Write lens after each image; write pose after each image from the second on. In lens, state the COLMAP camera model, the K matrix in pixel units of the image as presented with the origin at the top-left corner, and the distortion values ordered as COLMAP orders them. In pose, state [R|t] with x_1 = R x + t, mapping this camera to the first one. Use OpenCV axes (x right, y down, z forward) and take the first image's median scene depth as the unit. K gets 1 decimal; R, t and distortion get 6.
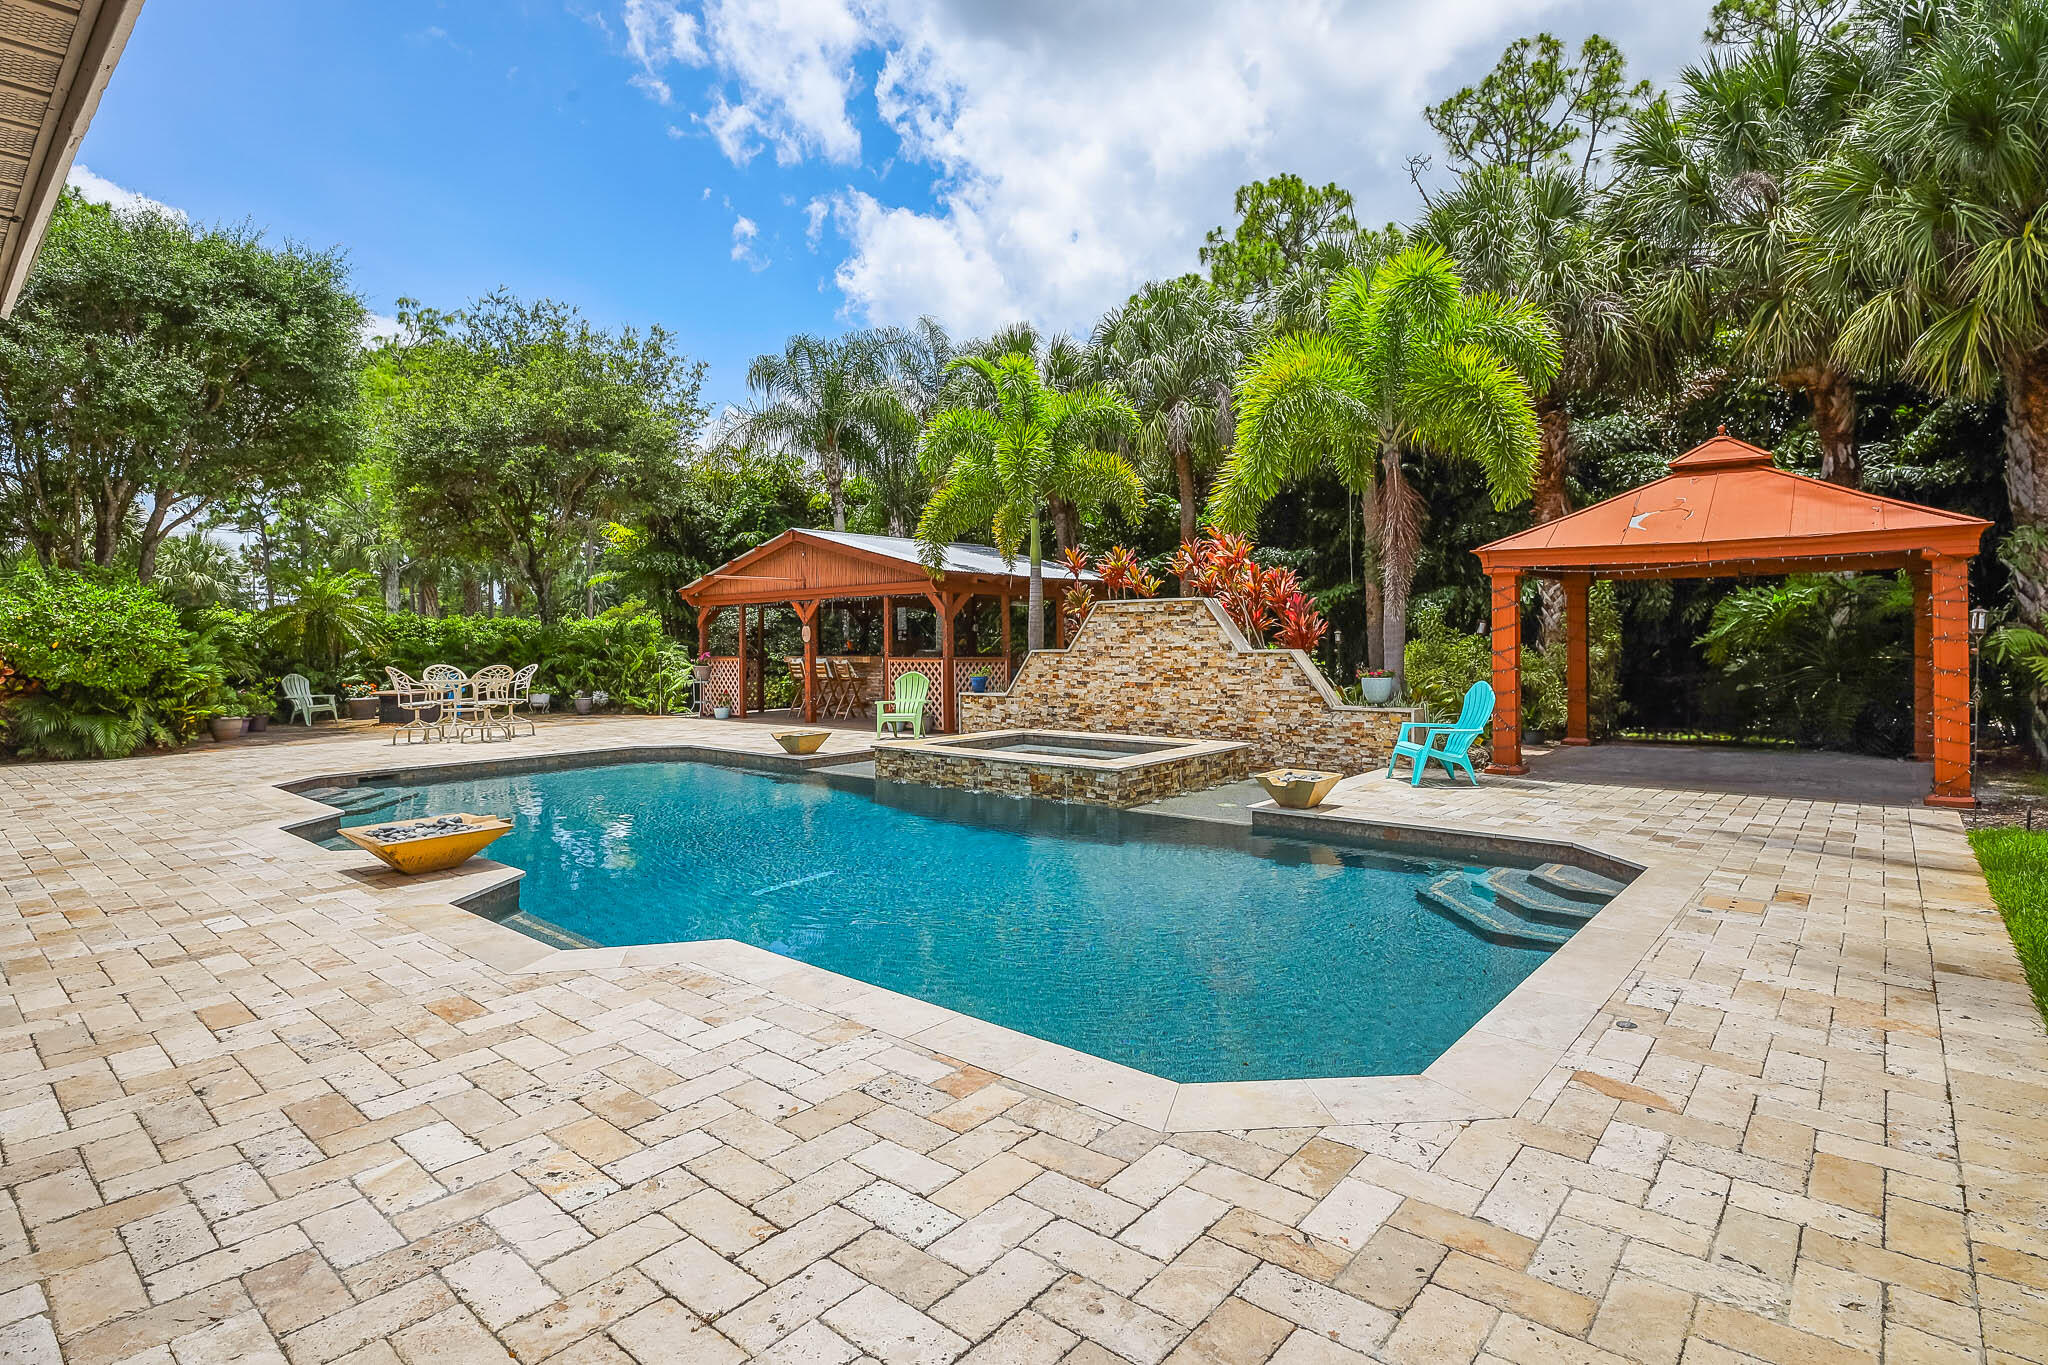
lens RADIAL K [[1009.4, 0, 1026.6], [0, 1009.4, 628.8], [0, 0, 1]] dist [-0.027922, -0.000338]
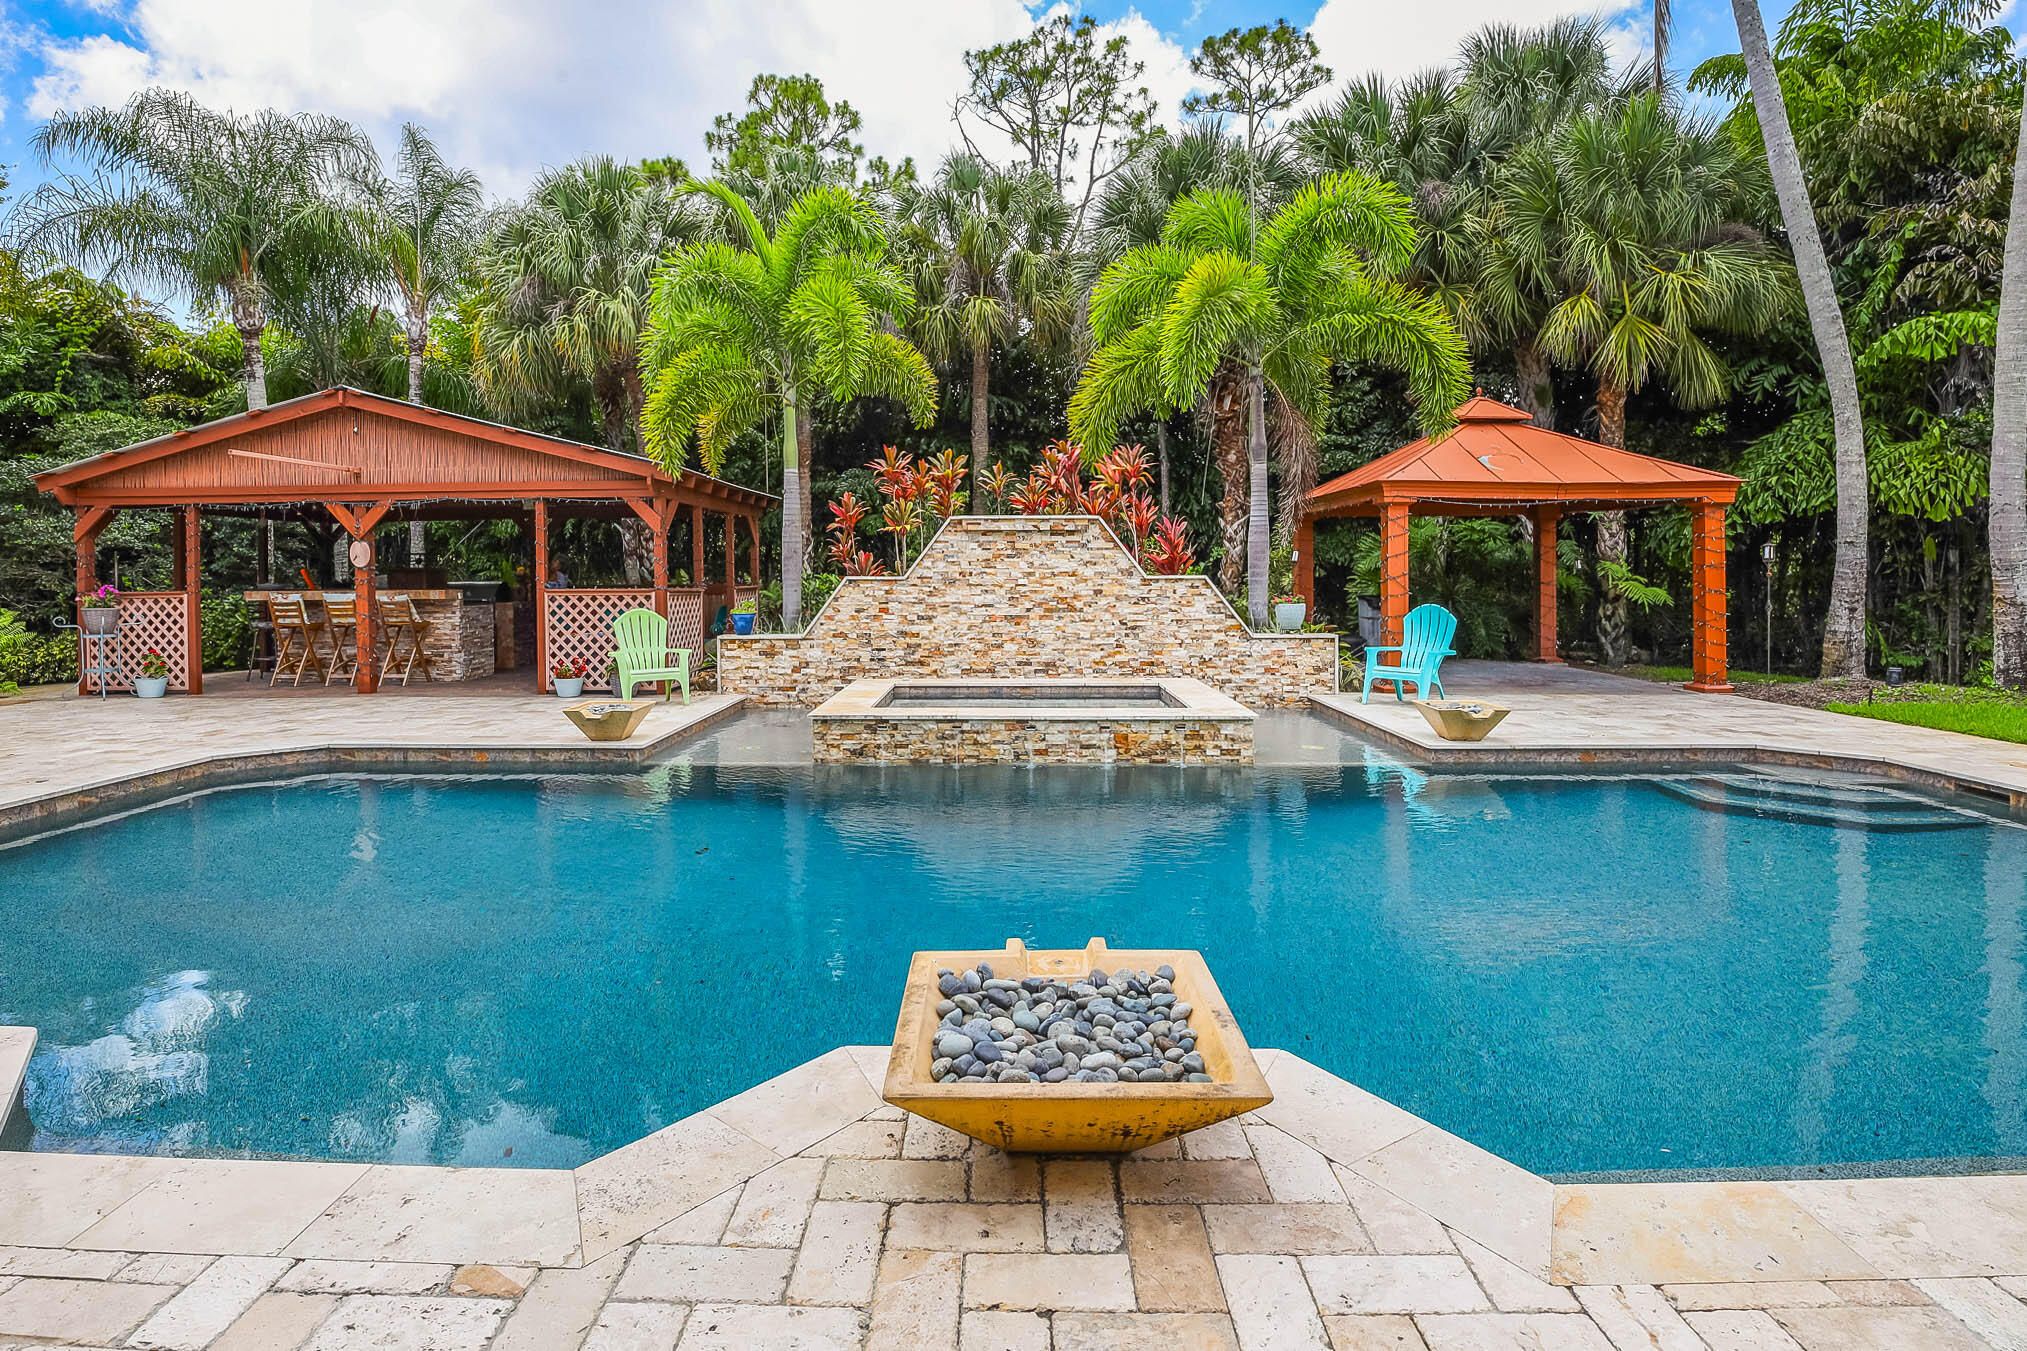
lens RADIAL K [[999.0, 0, 983.0], [0, 999.0, 586.2], [0, 0, 1]] dist [-0.027922, -0.000338]
pose [[0.782011, -0.001375, 0.623263, -0.421533], [-0.009224, 0.999863, 0.013780, 0.018202], [-0.623196, -0.016525, 0.781891, 0.369672]]
